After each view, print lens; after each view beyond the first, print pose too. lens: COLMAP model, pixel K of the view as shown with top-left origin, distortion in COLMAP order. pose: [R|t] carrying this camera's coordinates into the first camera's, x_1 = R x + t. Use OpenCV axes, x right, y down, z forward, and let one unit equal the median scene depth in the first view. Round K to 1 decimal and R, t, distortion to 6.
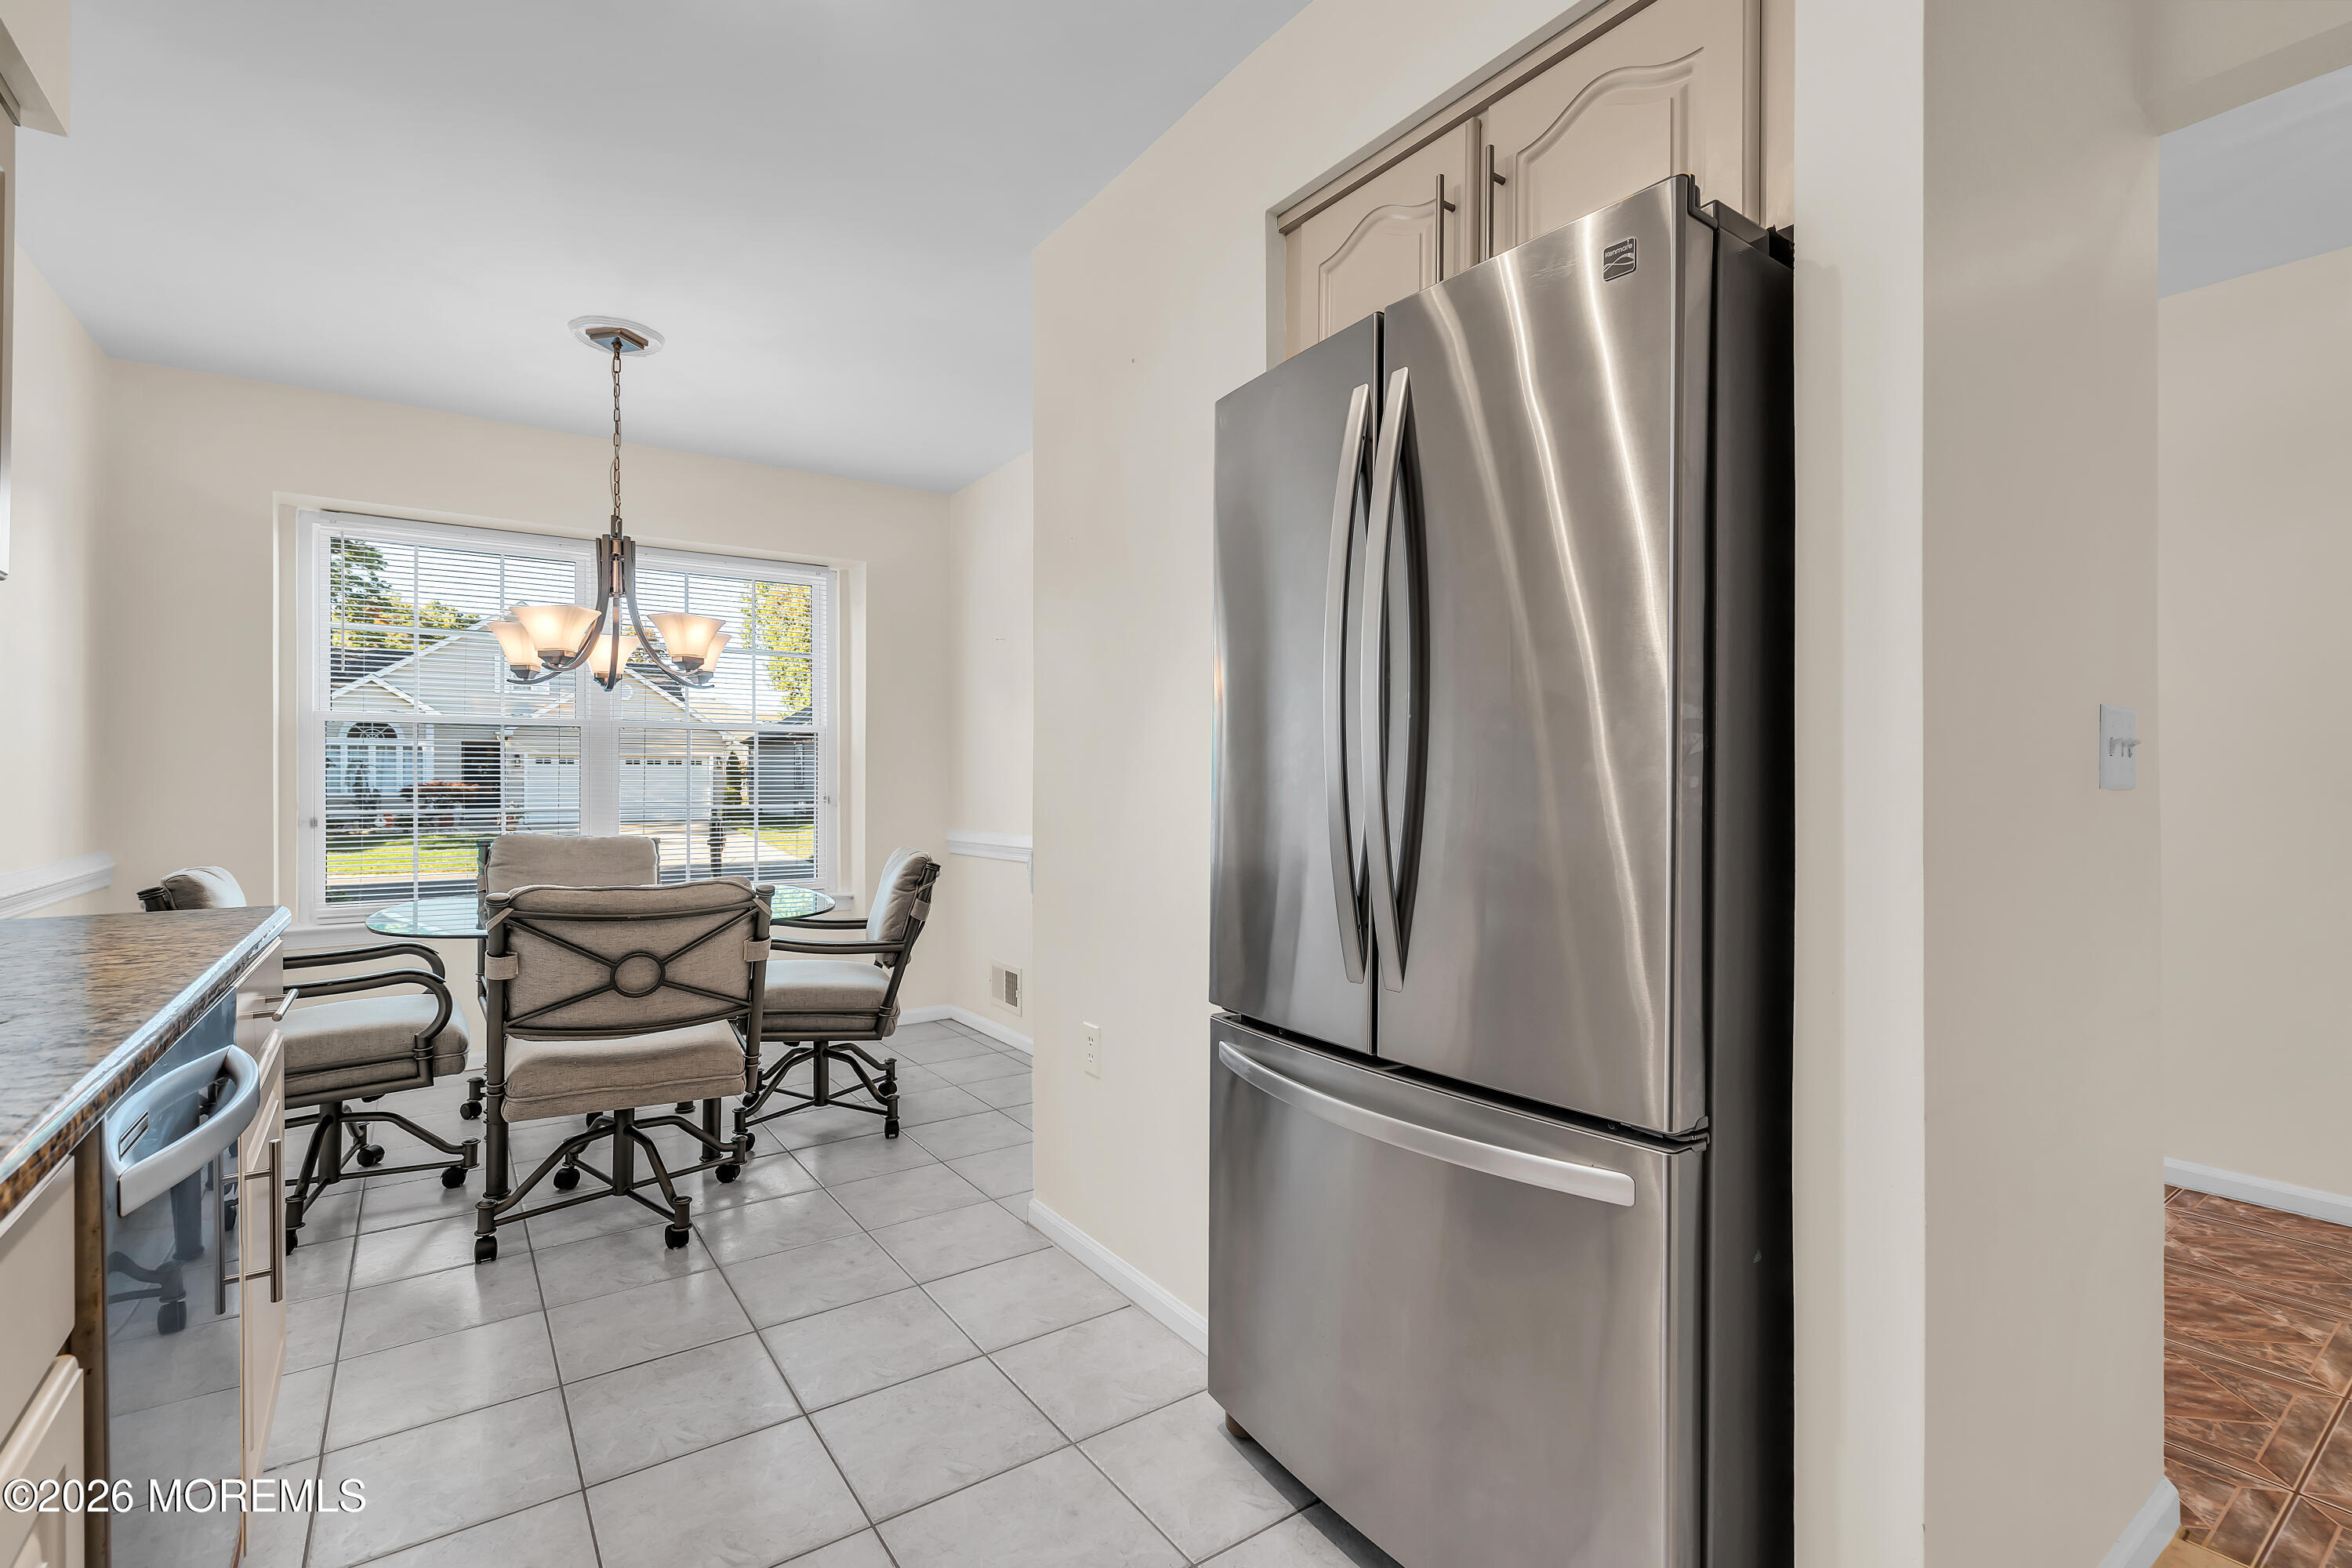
lens RADIAL K [[1058.9, 0, 1176.0], [0, 1058.9, 784.0], [0, 0, 1]] dist [-0.002254, -0.000191]
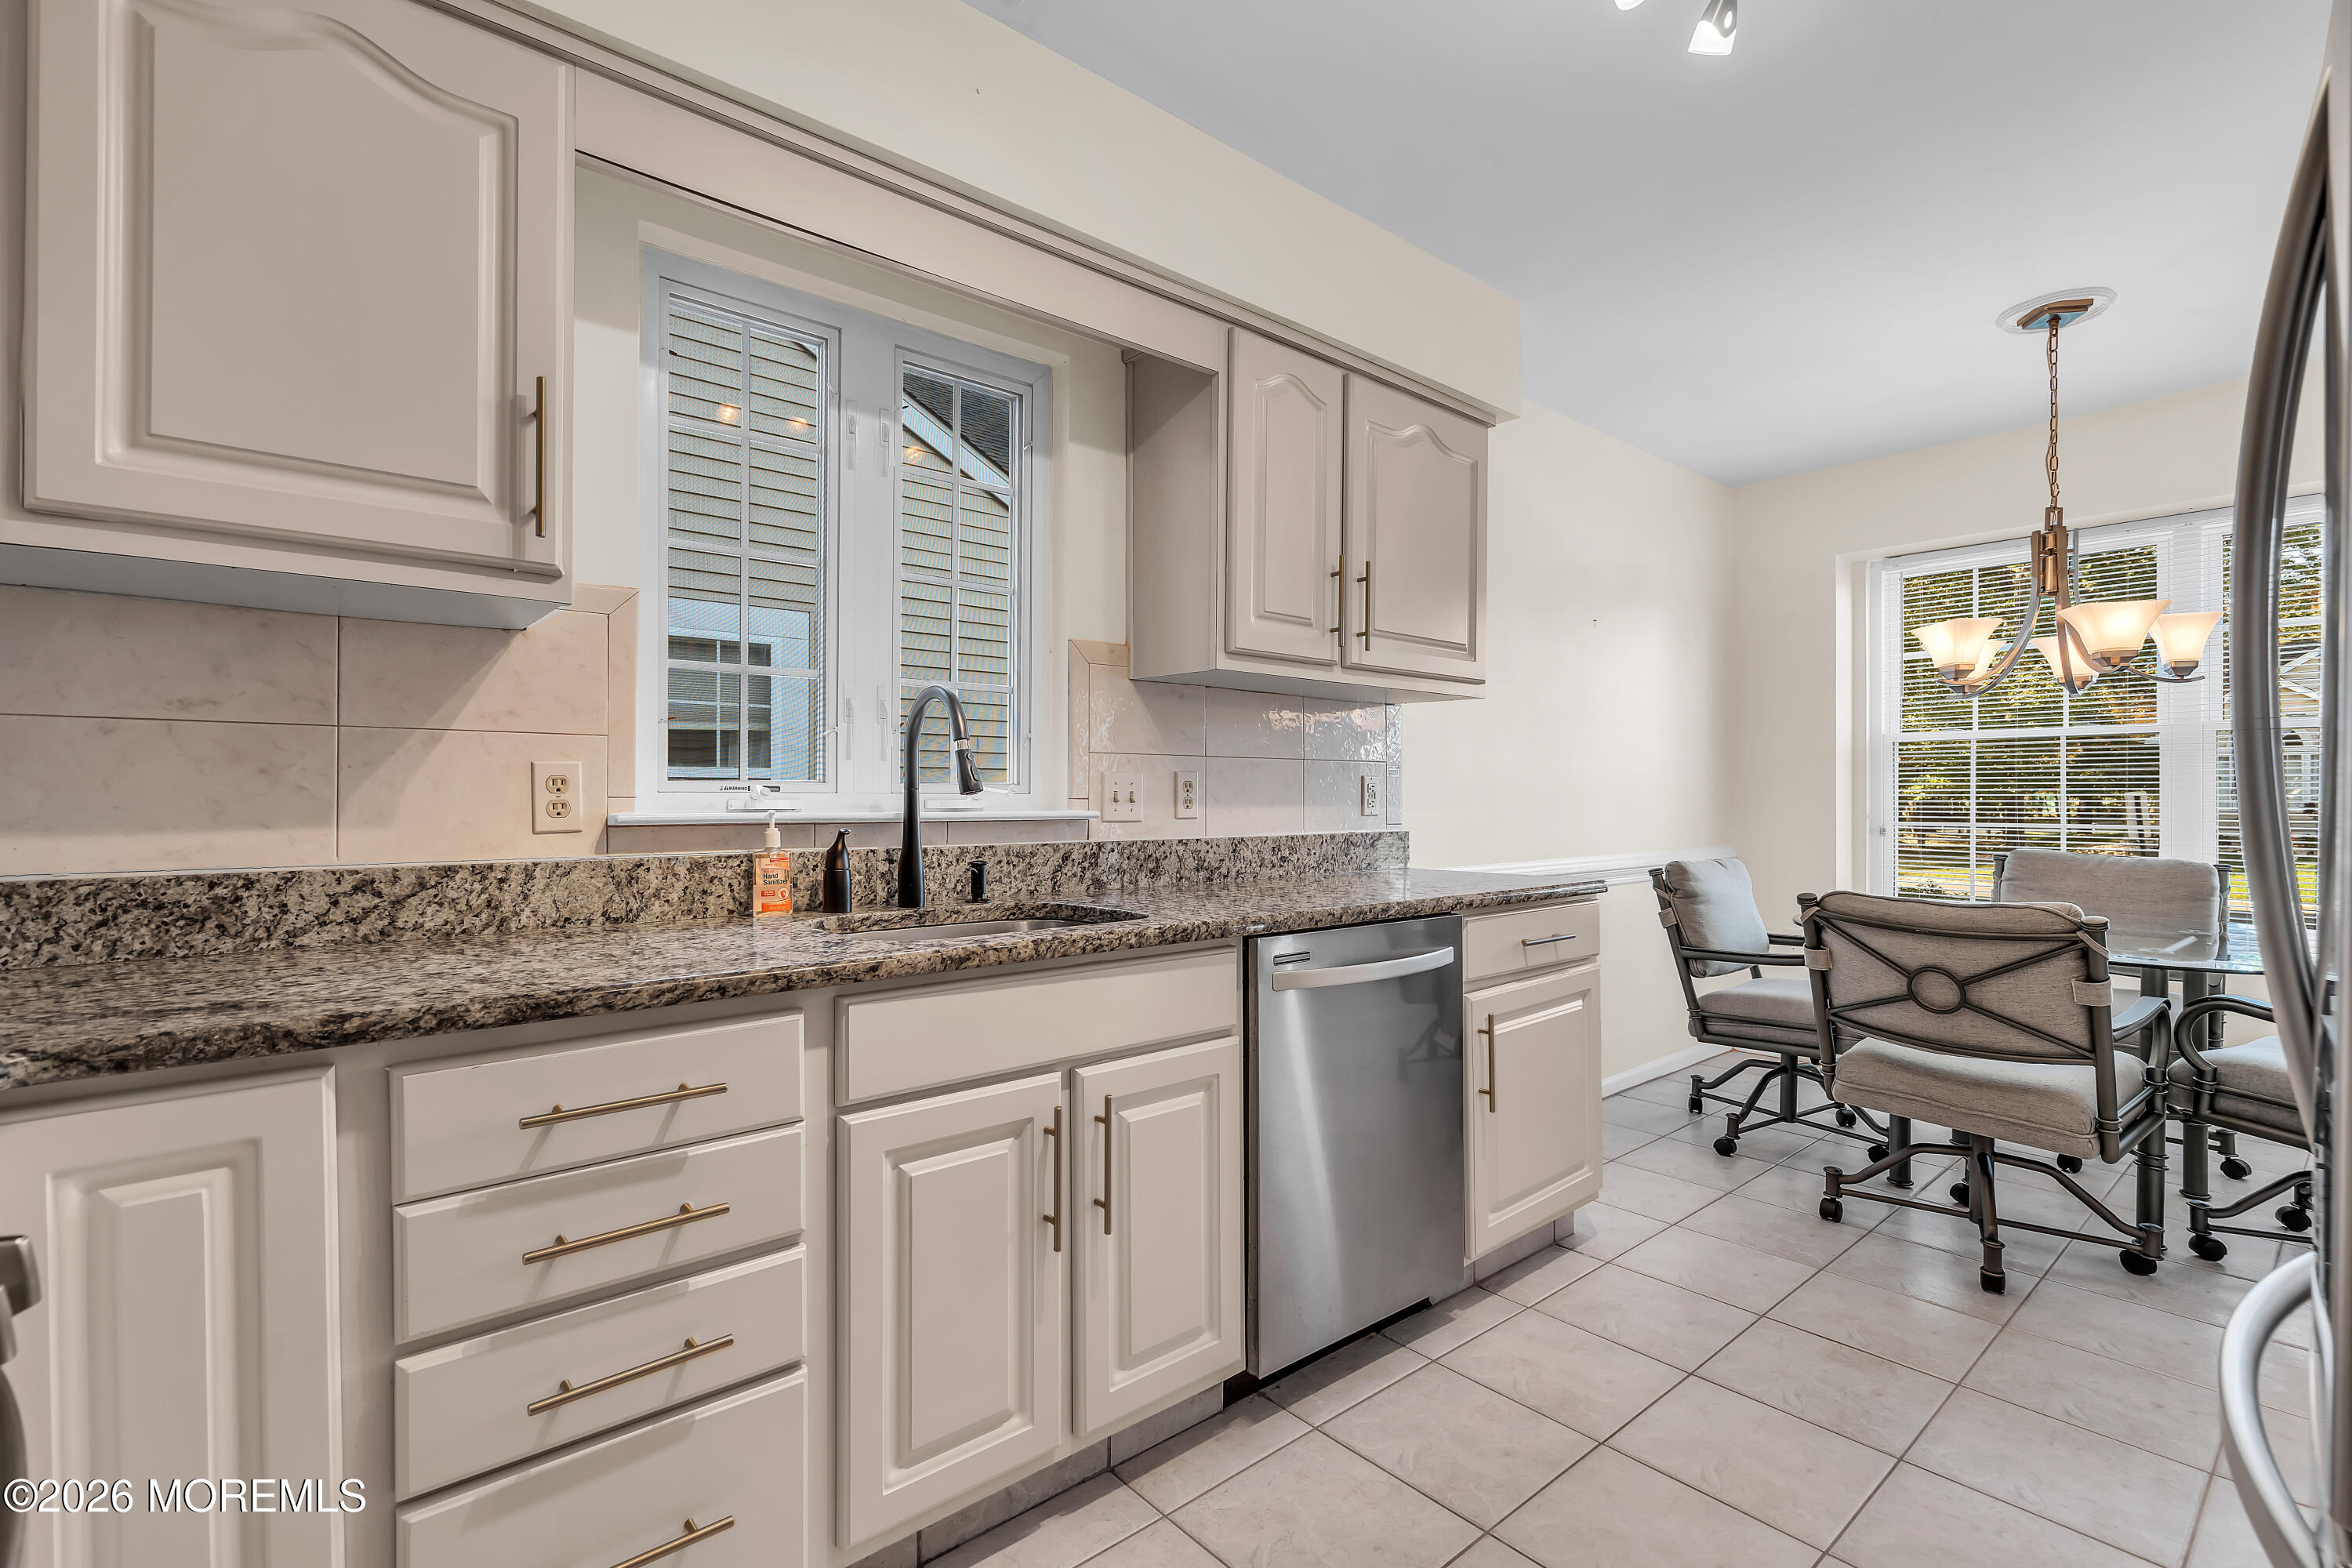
lens RADIAL K [[1058.6, 0, 1171.5], [0, 1058.6, 790.7], [0, 0, 1]] dist [-0.000383, 0.000015]
pose [[0.079529, -0.004491, -0.996822, 0.405505], [-0.001609, 0.999988, -0.004633, -0.000751], [0.996831, 0.001972, 0.079521, 0.201090]]
